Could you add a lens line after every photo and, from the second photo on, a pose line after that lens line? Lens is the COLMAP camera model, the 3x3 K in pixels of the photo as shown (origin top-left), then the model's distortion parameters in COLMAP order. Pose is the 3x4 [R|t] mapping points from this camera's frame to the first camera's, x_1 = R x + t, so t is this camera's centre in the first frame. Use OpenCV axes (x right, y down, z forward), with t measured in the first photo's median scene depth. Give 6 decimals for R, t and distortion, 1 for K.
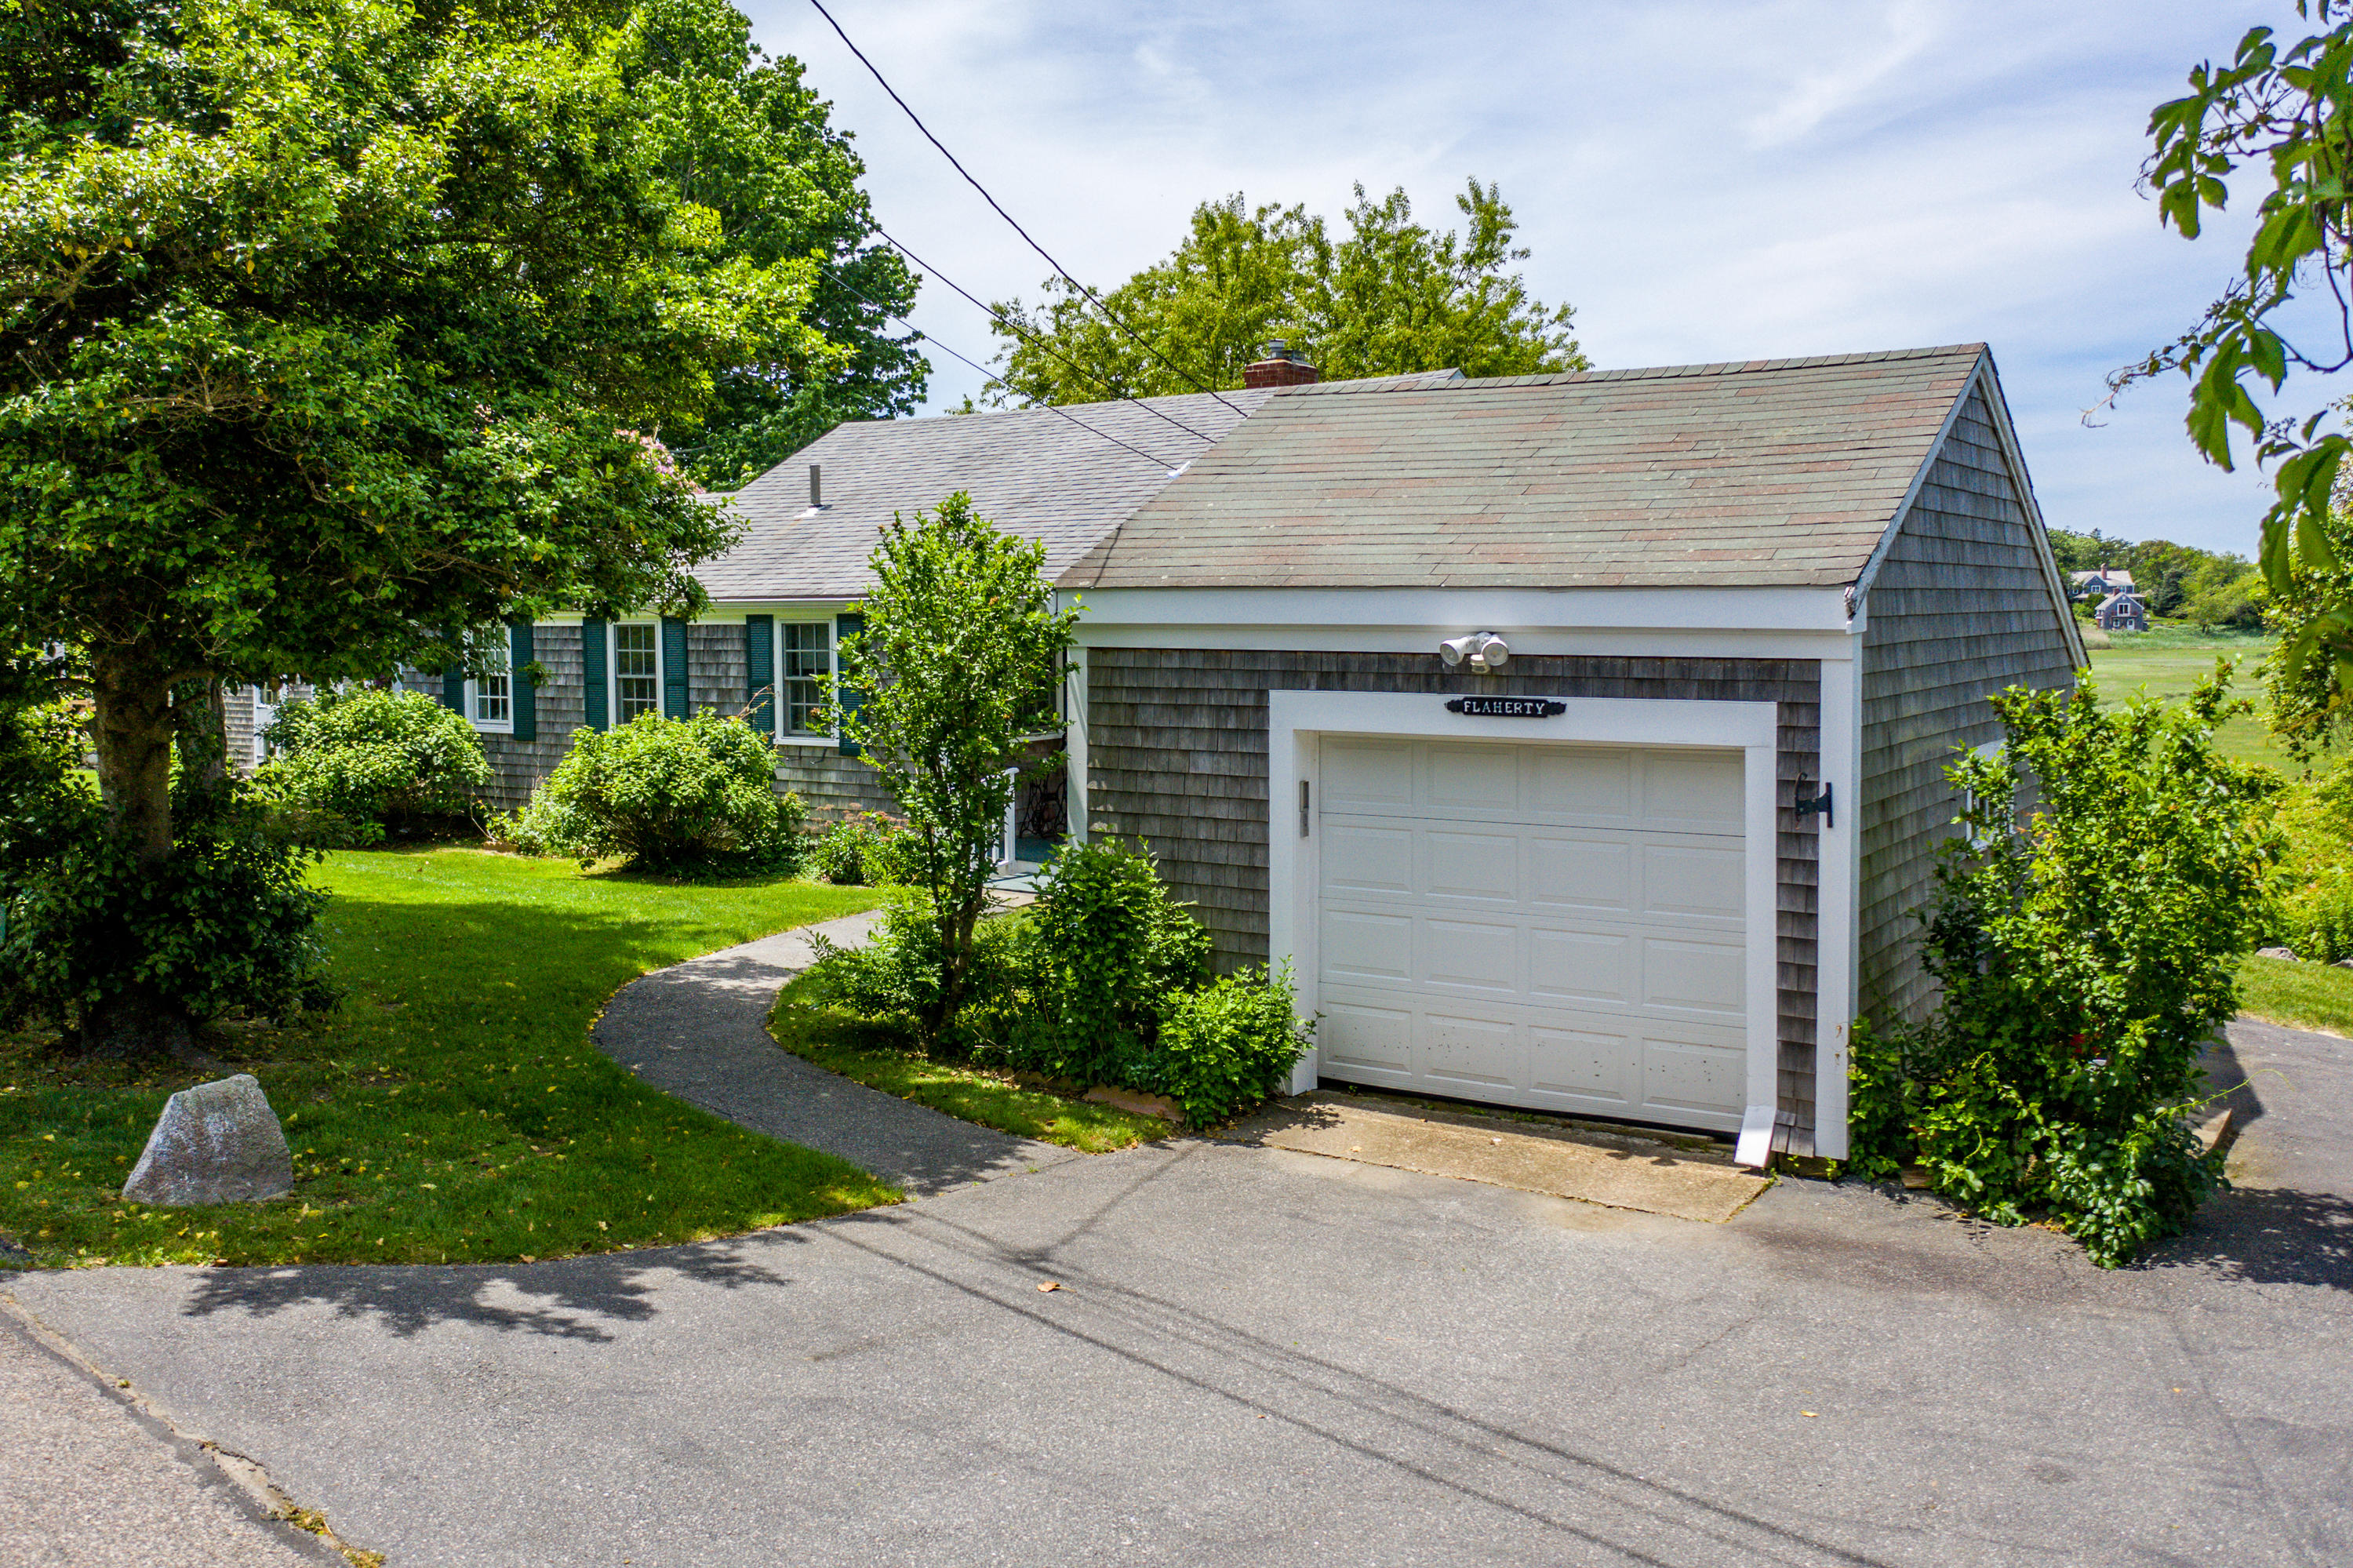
lens RADIAL K [[2024.5, 0, 1176.5], [0, 2024.5, 784.0], [0, 0, 1]] dist [-0.010346, -0.009344]
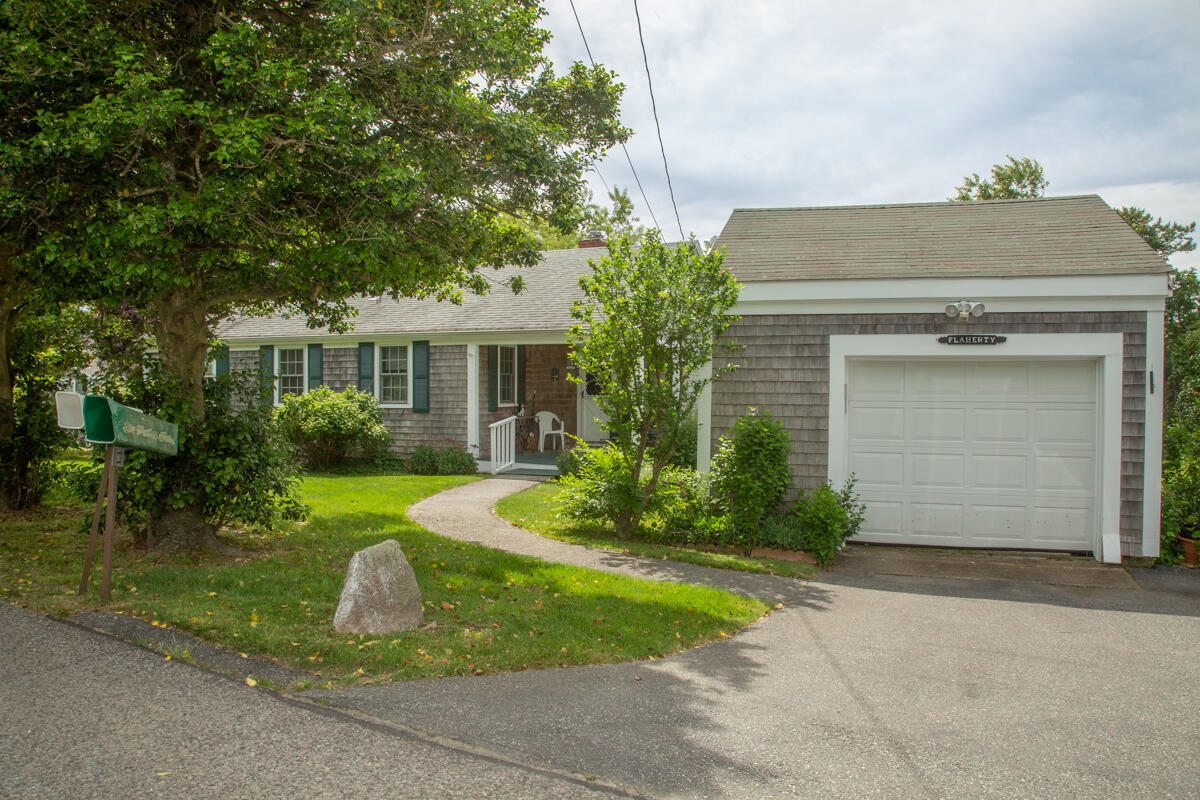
lens RADIAL K [[825.6, 0, 601.9], [0, 825.6, 415.1], [0, 0, 1]] dist [-0.084311, 0.002489]
pose [[0.963257, 0.004933, 0.268535, -0.385569], [0.012486, 0.997928, -0.063119, 0.078330], [-0.268290, 0.064153, 0.961200, 0.339321]]
